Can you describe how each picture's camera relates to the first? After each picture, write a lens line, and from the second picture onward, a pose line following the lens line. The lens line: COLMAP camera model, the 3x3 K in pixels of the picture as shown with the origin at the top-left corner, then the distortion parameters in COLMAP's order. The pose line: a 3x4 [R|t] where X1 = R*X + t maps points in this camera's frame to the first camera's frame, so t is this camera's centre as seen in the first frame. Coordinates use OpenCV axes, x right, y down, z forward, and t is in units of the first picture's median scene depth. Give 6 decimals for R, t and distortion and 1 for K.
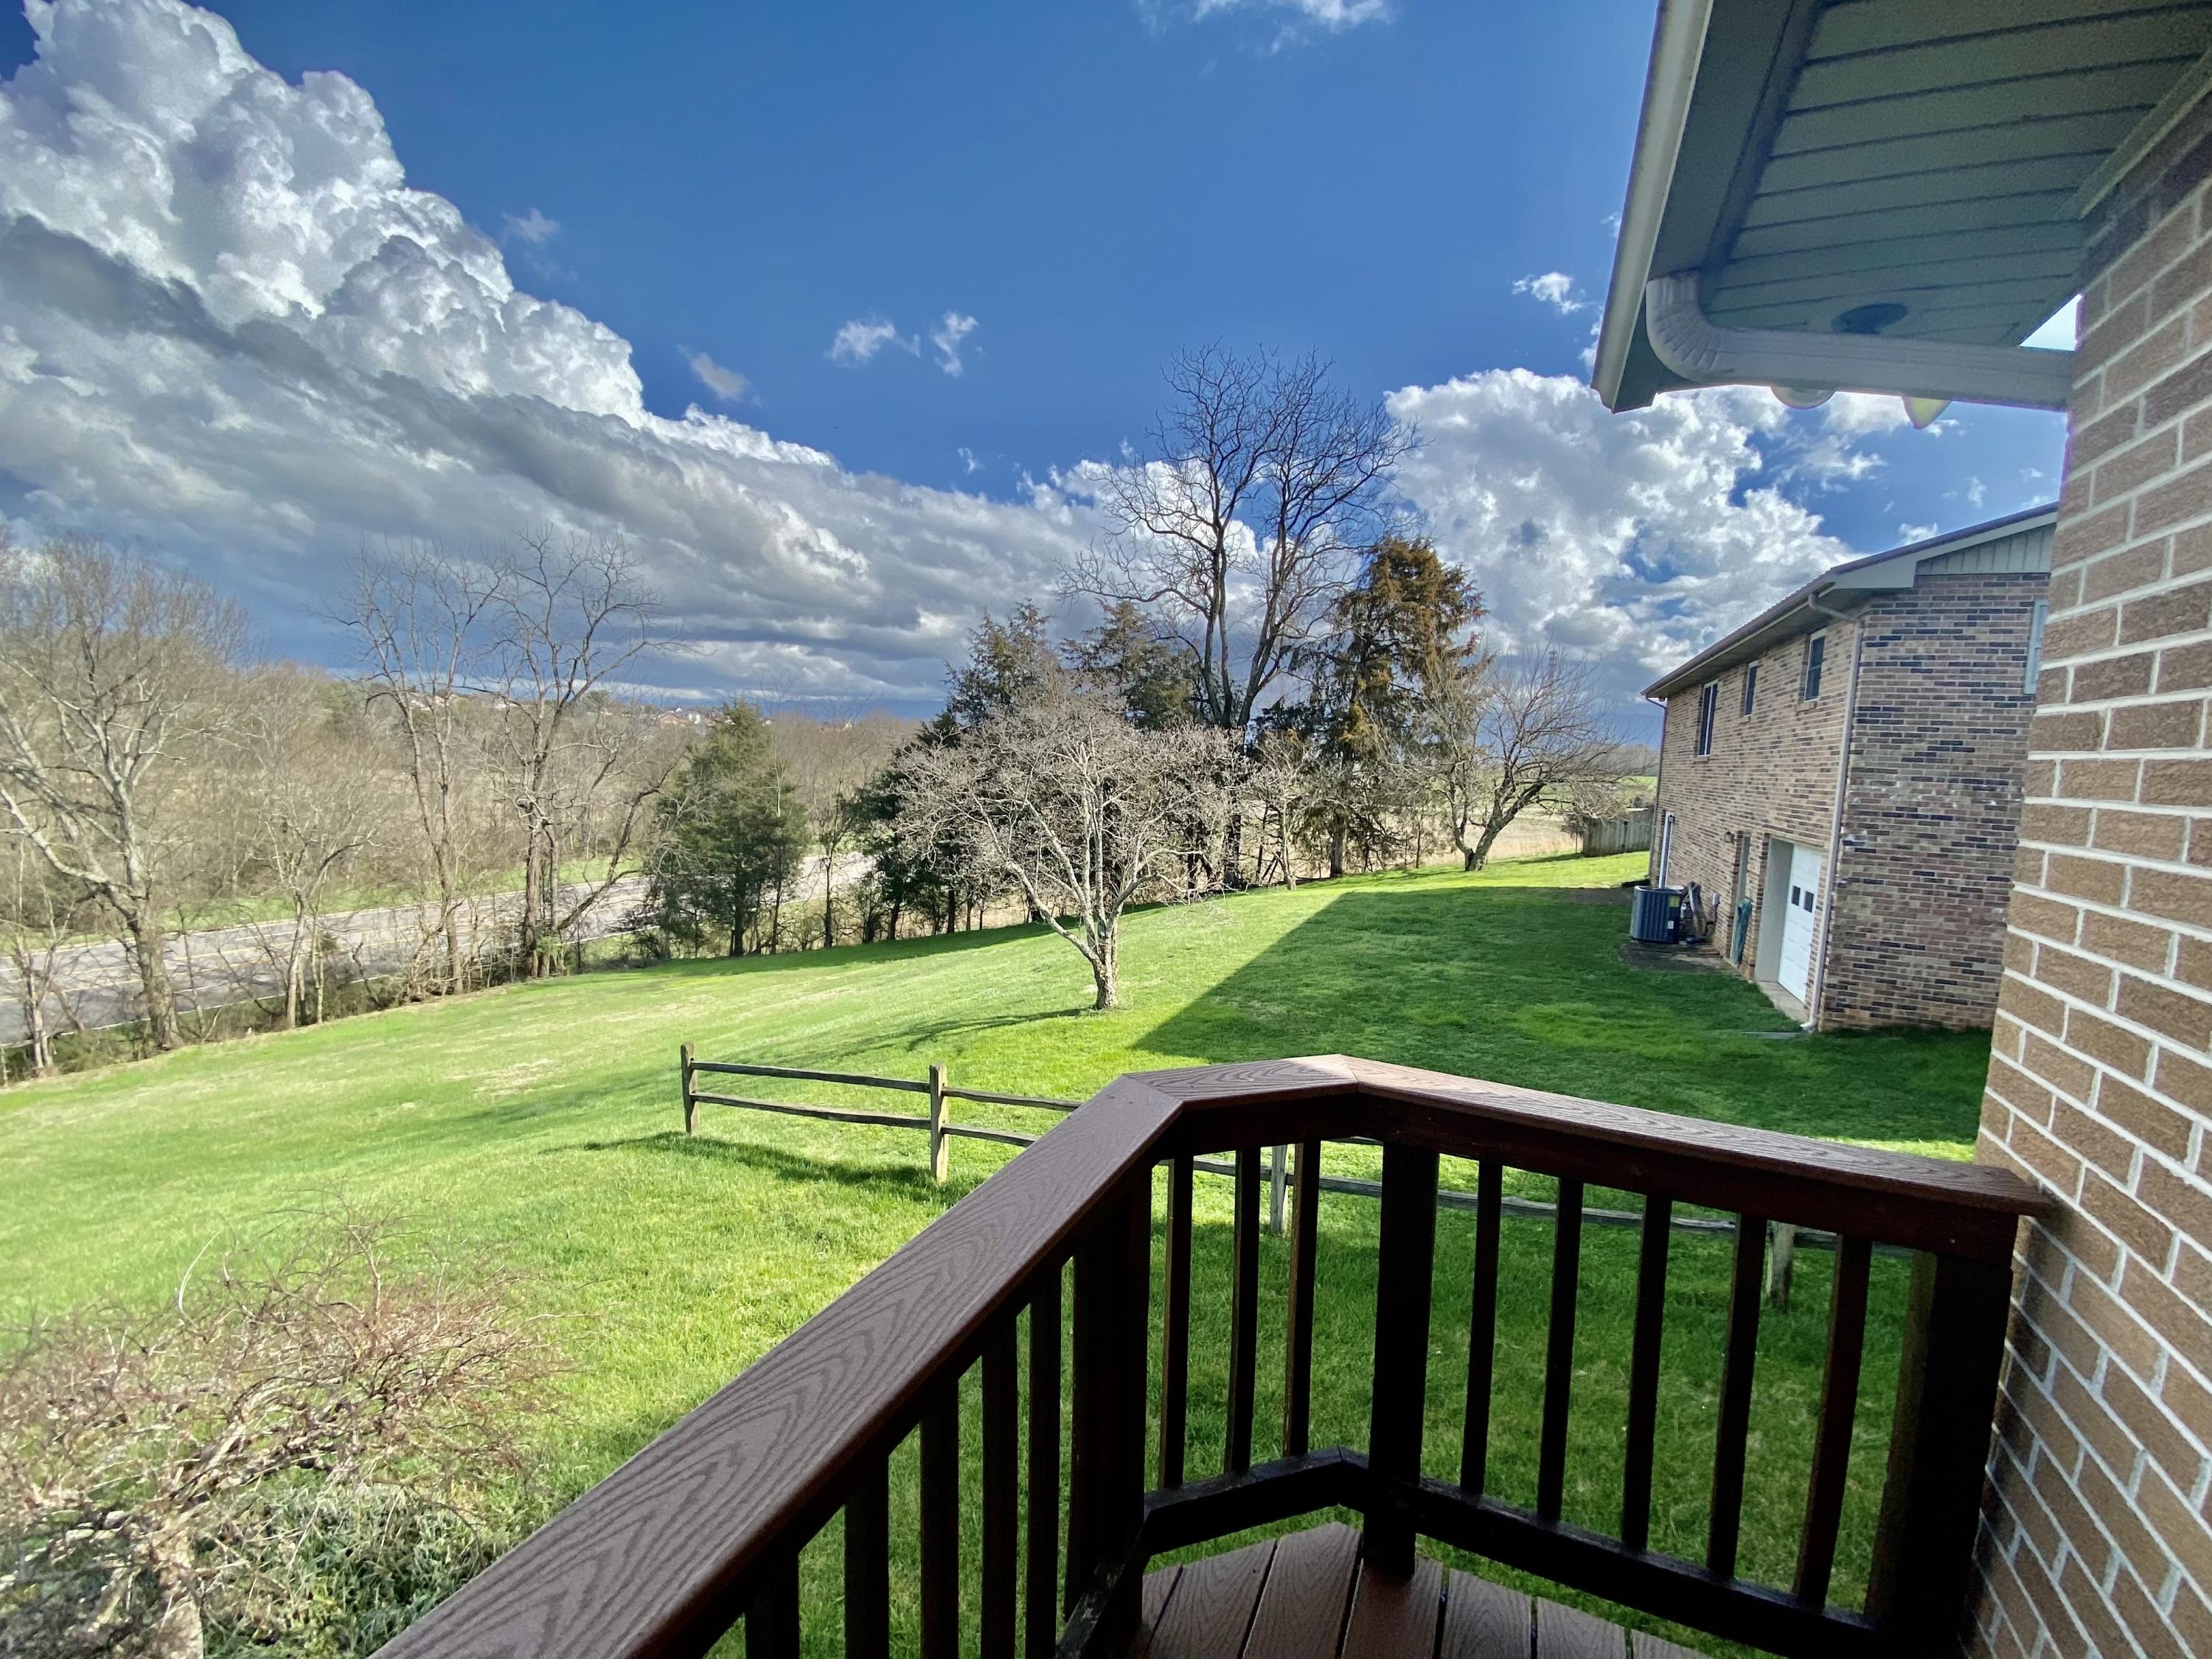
lens RADIAL K [[894.8, 0, 1094.1], [0, 894.8, 817.2], [0, 0, 1]] dist [-0.013423, -0.007440]
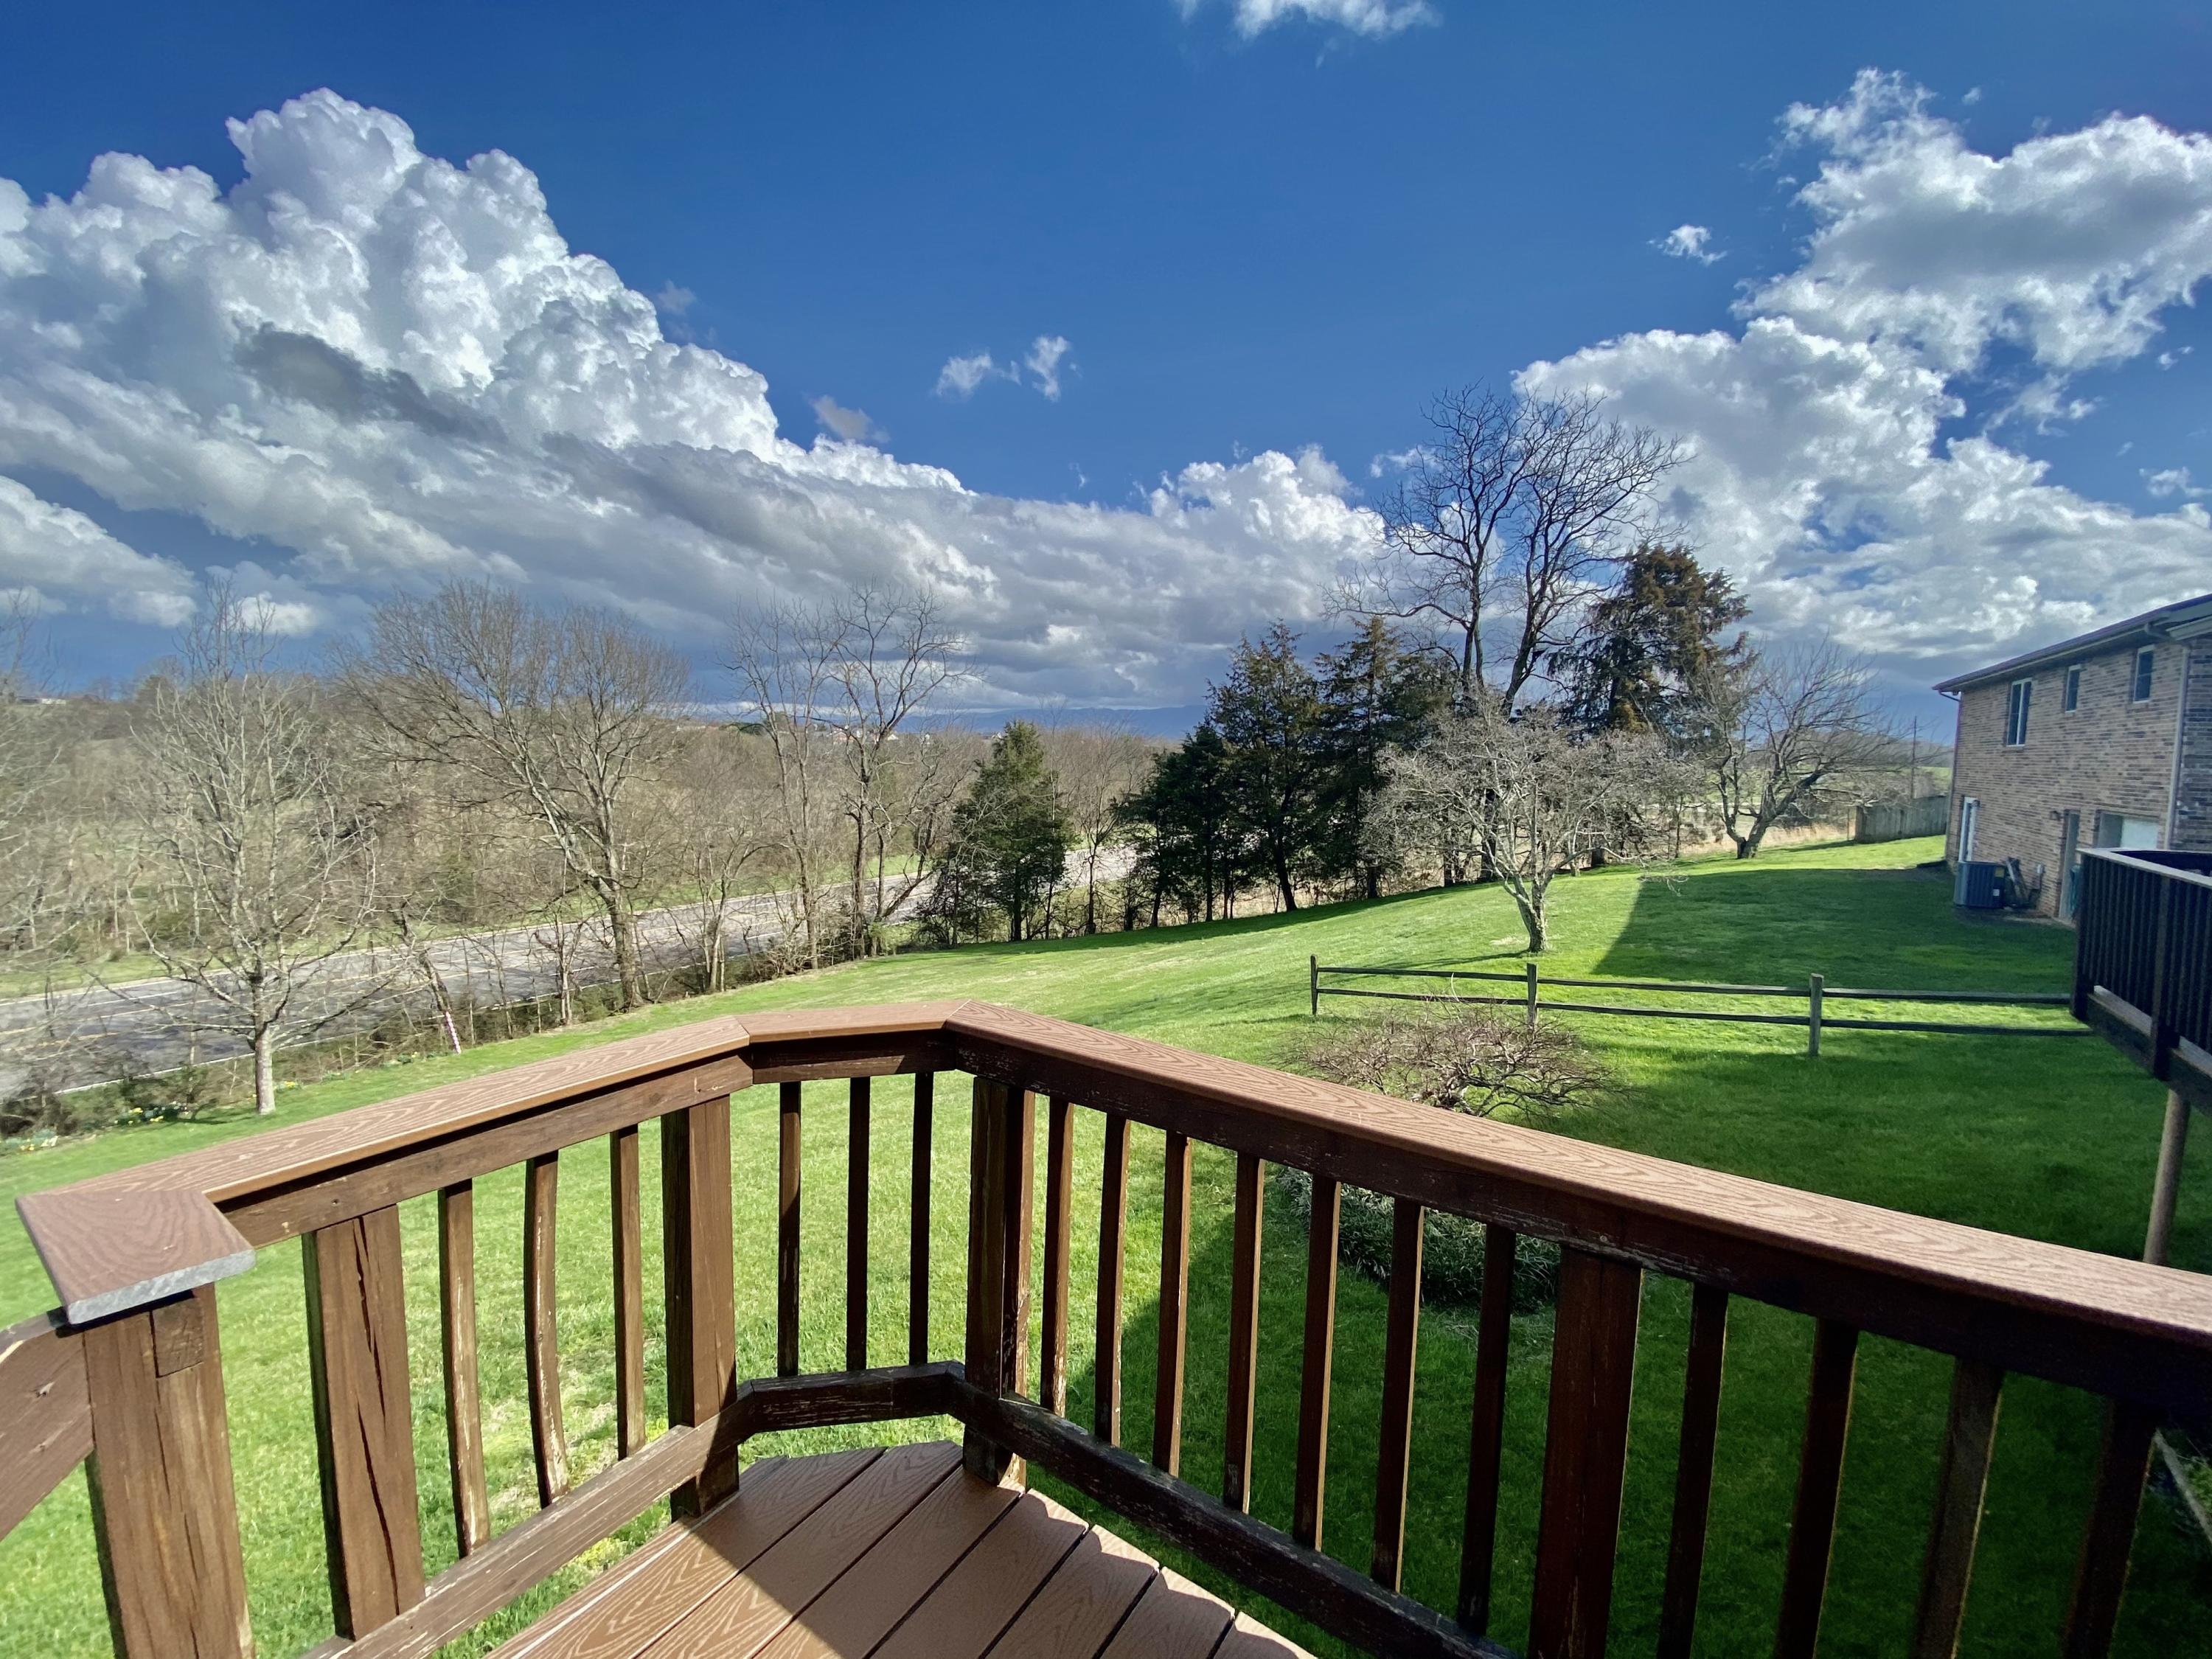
lens RADIAL K [[894.8, 0, 1067.3], [0, 894.8, 833.6], [0, 0, 1]] dist [-0.013423, -0.007440]
pose [[0.986834, -0.013629, -0.161163, -0.179081], [0.015491, 0.999827, 0.010300, 0.006489], [0.160994, -0.012661, 0.986874, -0.159113]]
